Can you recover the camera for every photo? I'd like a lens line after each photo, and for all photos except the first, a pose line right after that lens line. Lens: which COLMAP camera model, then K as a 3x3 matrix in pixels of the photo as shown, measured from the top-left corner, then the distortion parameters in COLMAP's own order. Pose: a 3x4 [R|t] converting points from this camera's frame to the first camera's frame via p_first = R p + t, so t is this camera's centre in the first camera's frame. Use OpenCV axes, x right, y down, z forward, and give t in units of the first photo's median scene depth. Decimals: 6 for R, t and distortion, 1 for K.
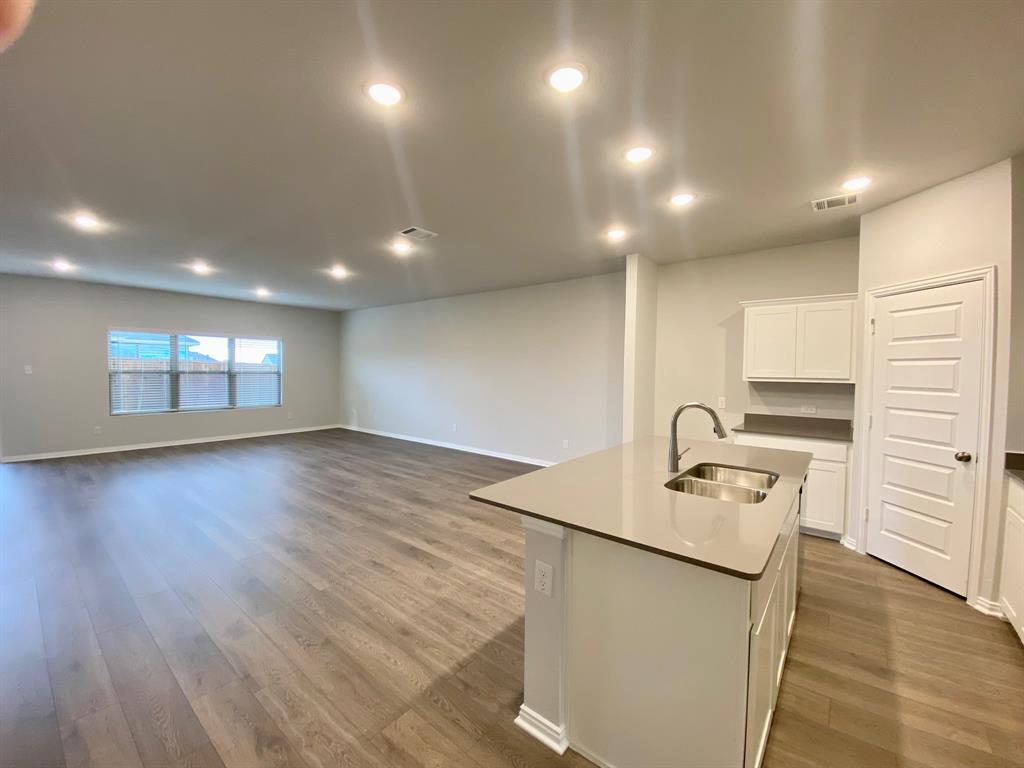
lens RADIAL K [[411.7, 0, 510.3], [0, 411.7, 385.6], [0, 0, 1]] dist [0.021548, -0.021483]
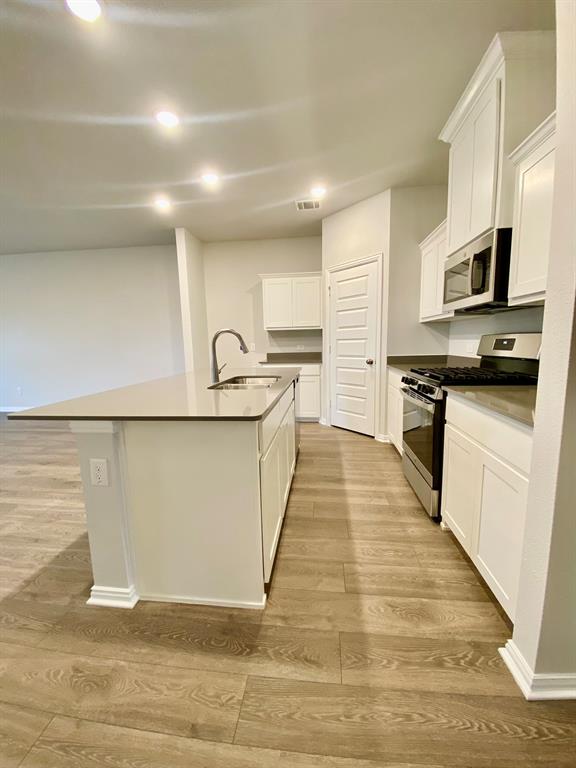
lens RADIAL K [[308.7, 0, 288.0], [0, 308.7, 384.0], [0, 0, 1]] dist [0.021548, -0.021483]
pose [[0.840685, -0.100436, 0.532129, 0.055283], [0.045676, 0.992300, 0.115128, 0.102111], [-0.539594, -0.072481, 0.838800, 0.030694]]
